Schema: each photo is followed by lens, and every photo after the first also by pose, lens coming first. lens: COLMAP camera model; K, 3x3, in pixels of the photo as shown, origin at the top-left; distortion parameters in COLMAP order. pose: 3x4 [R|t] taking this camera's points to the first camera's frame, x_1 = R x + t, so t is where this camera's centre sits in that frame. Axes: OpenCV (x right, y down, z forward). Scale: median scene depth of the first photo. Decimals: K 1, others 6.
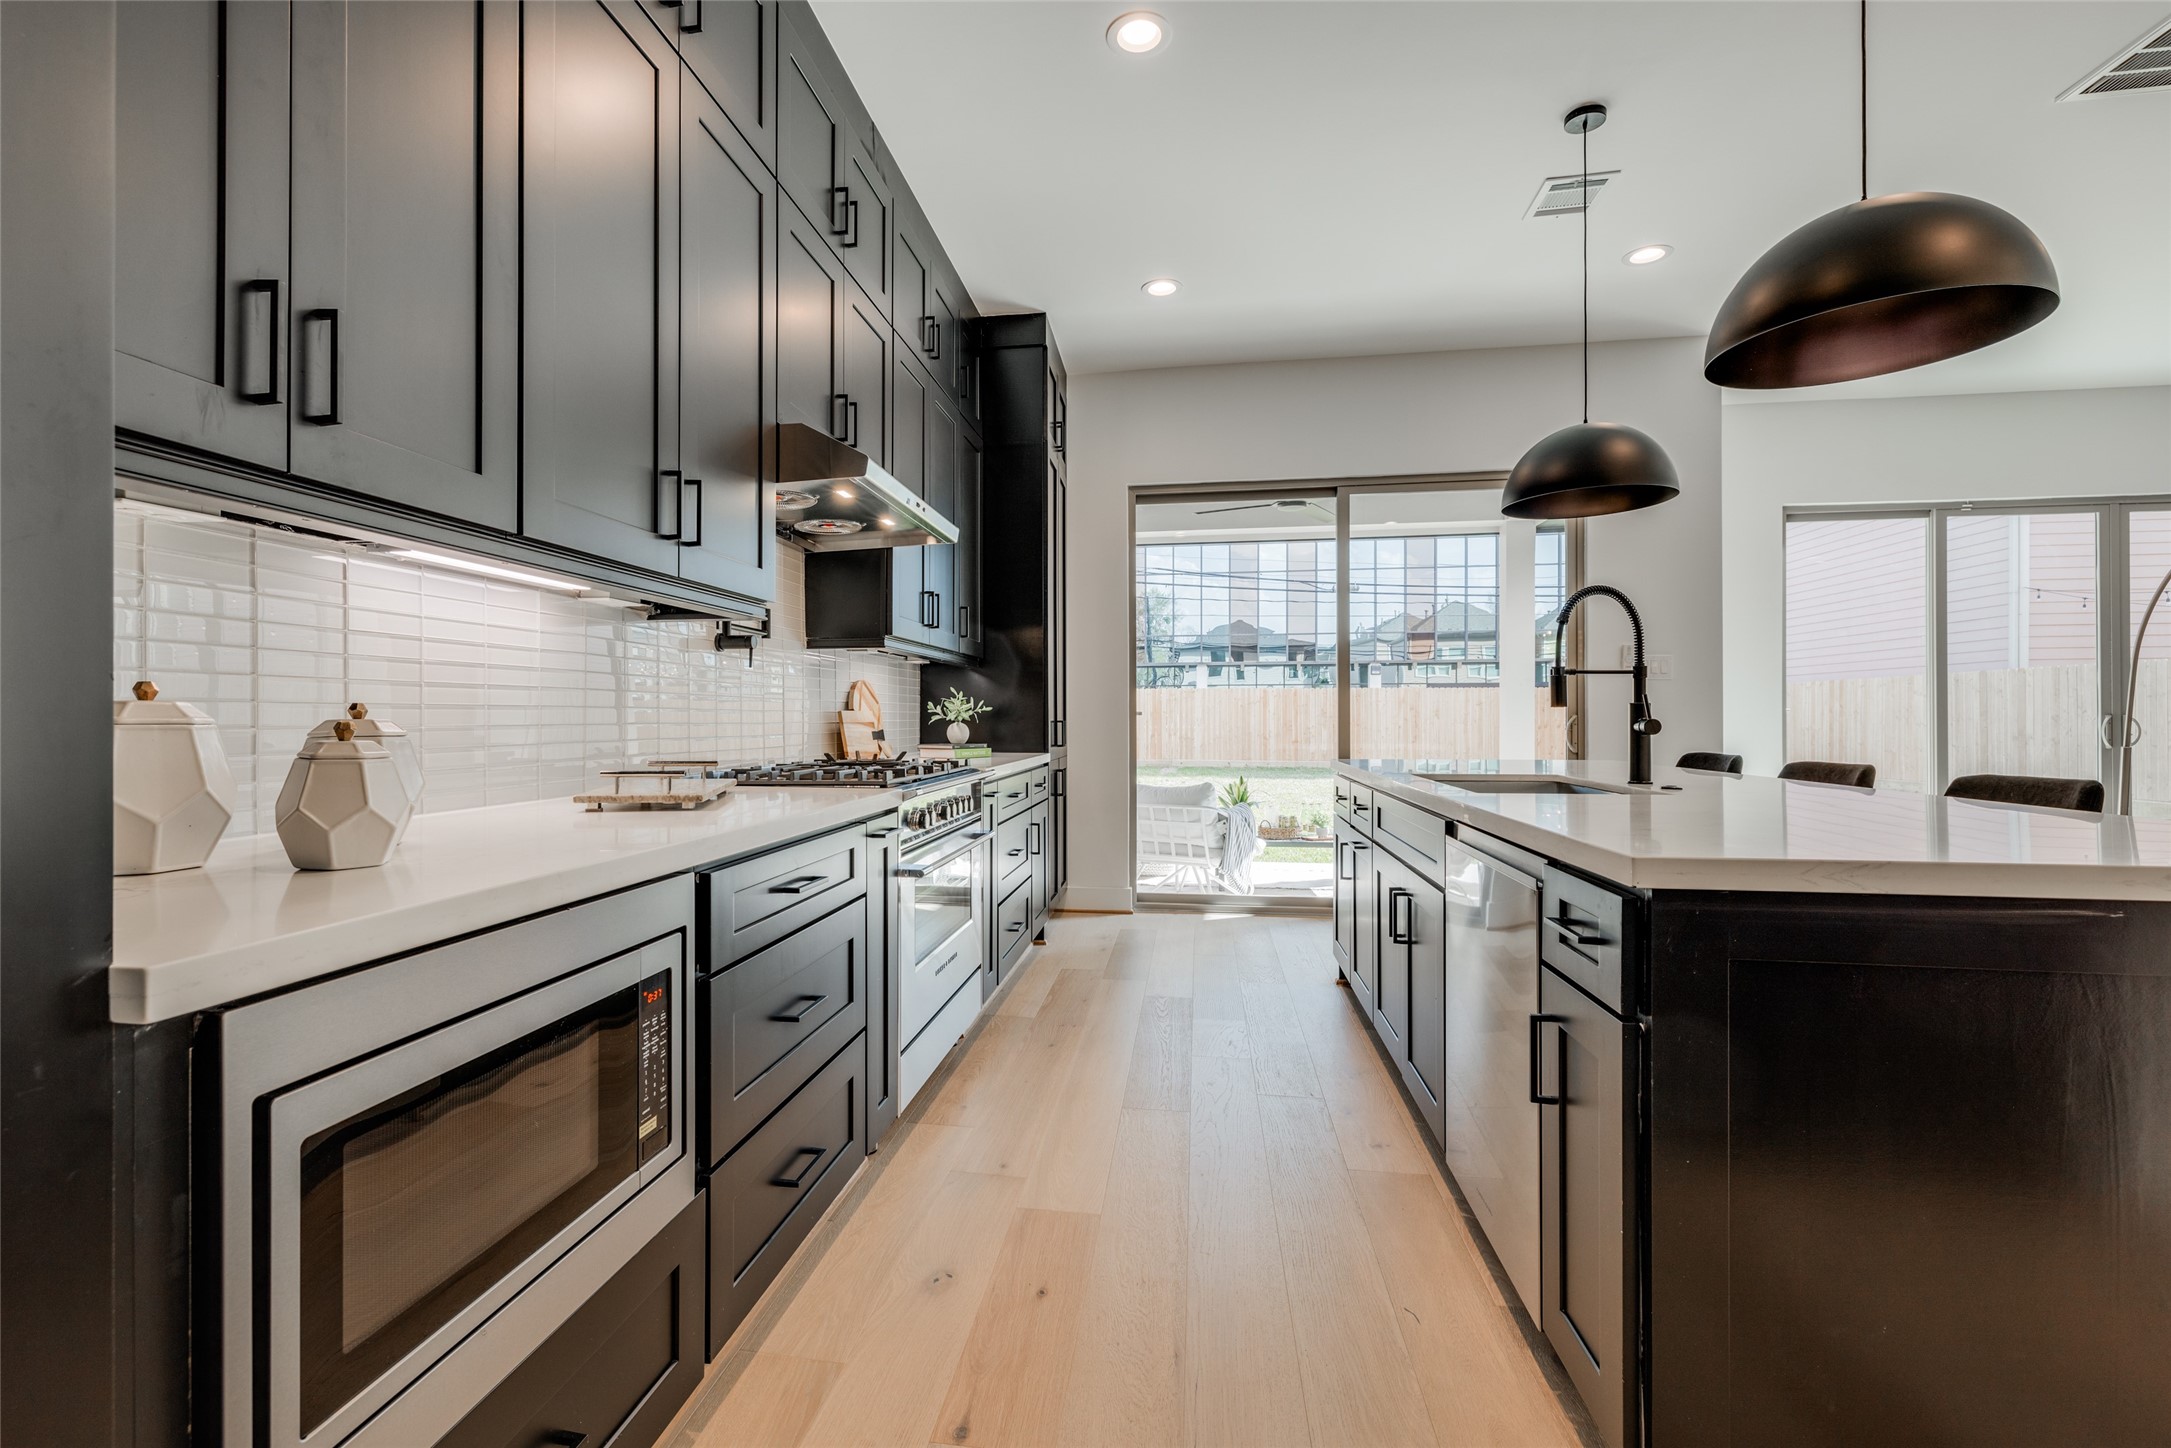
lens RADIAL K [[963.4, 0, 1052.2], [0, 963.4, 714.9], [0, 0, 1]] dist [0.002503, 0.000210]
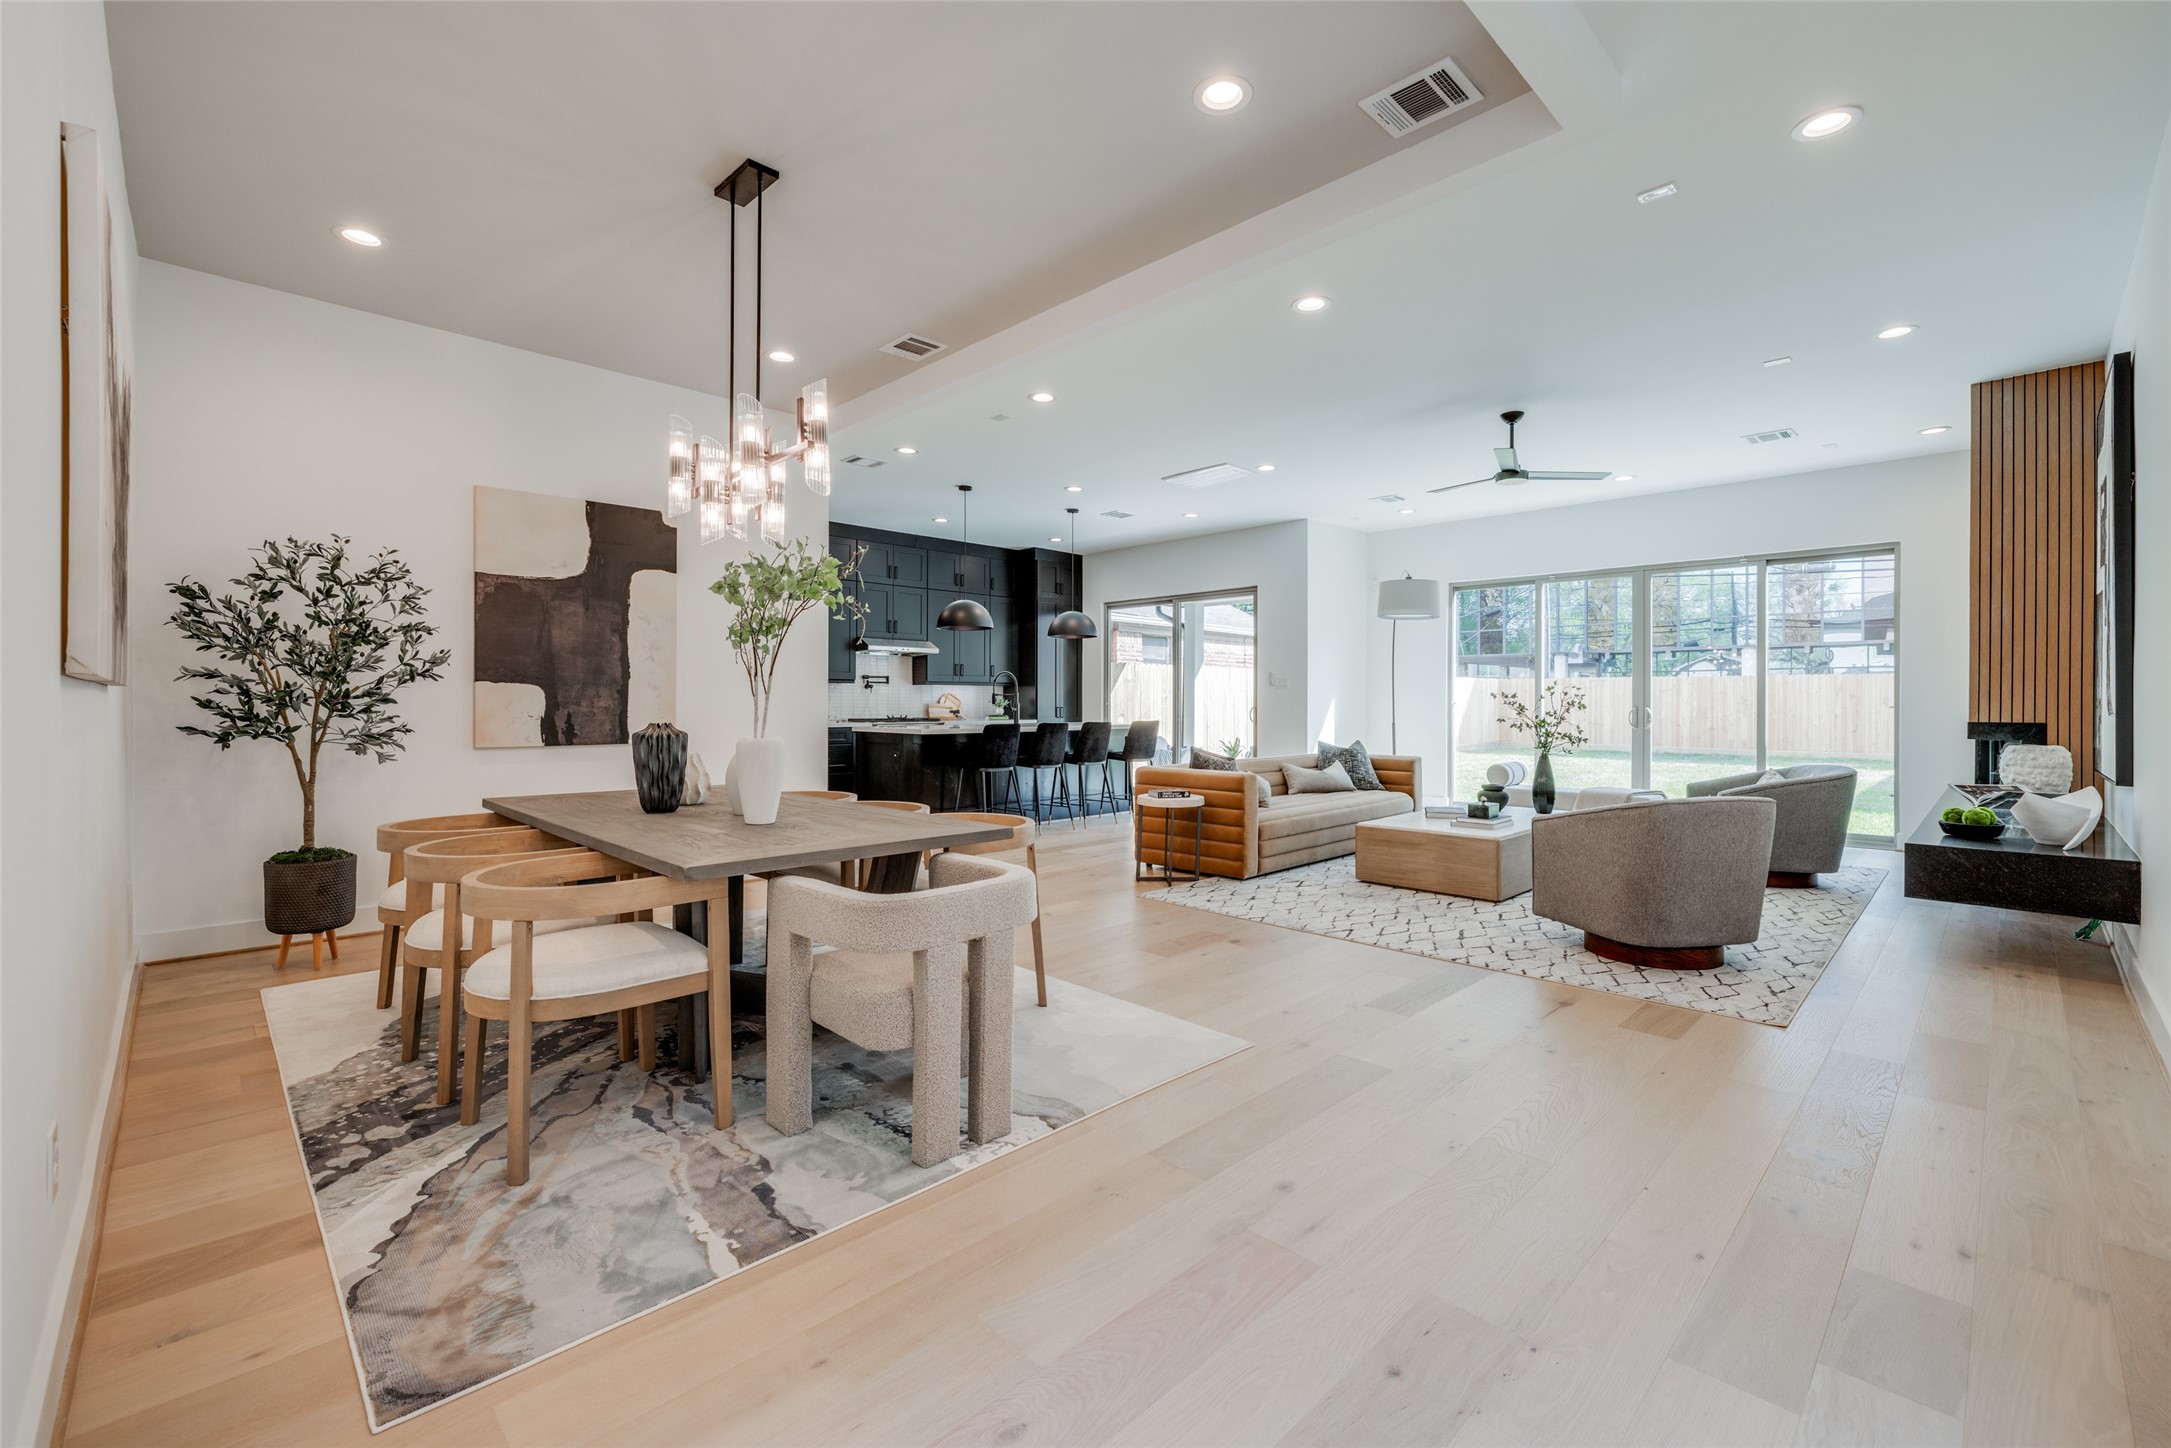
lens RADIAL K [[914.9, 0, 1099.7], [0, 914.9, 705.9], [0, 0, 1]] dist [0.003789, 0.001124]
pose [[0.817691, 0.005443, -0.575631, 0.282287], [-0.001202, 0.999969, 0.007747, -0.002738], [0.575656, -0.005643, 0.817673, -0.157284]]
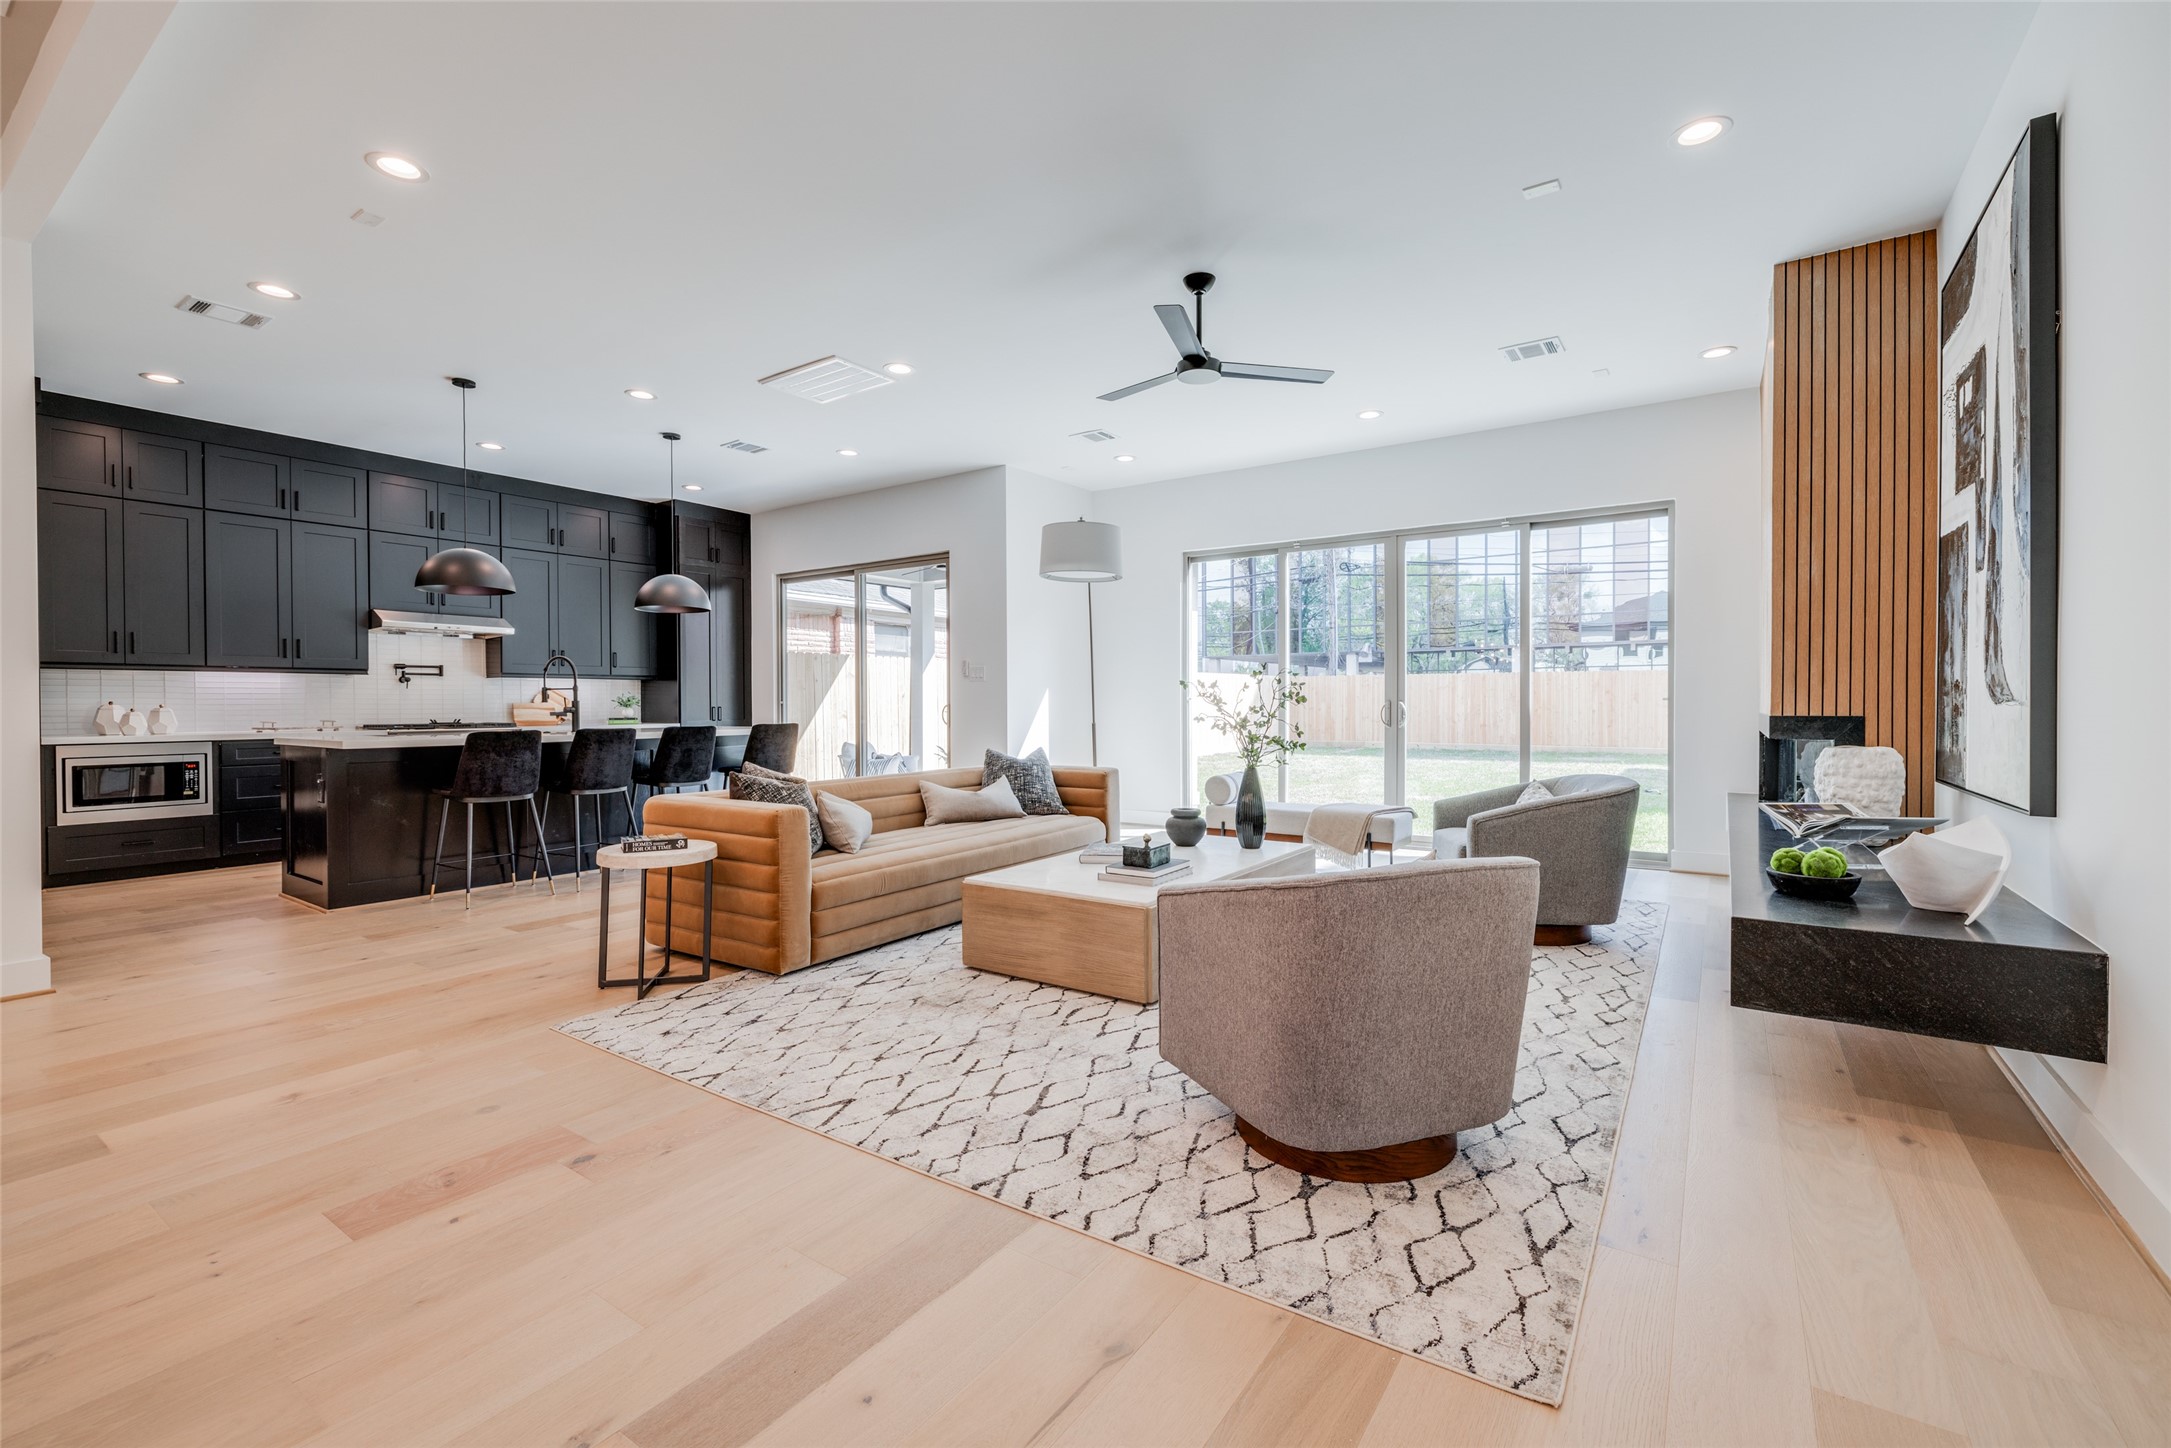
lens RADIAL K [[914.9, 0, 1078.7], [0, 914.9, 716.9], [0, 0, 1]] dist [0.003789, 0.001124]
pose [[0.902381, 0.004477, -0.430916, 0.284515], [0.004140, 0.999810, 0.019056, -0.000955], [0.430919, -0.018980, 0.902191, -0.062087]]
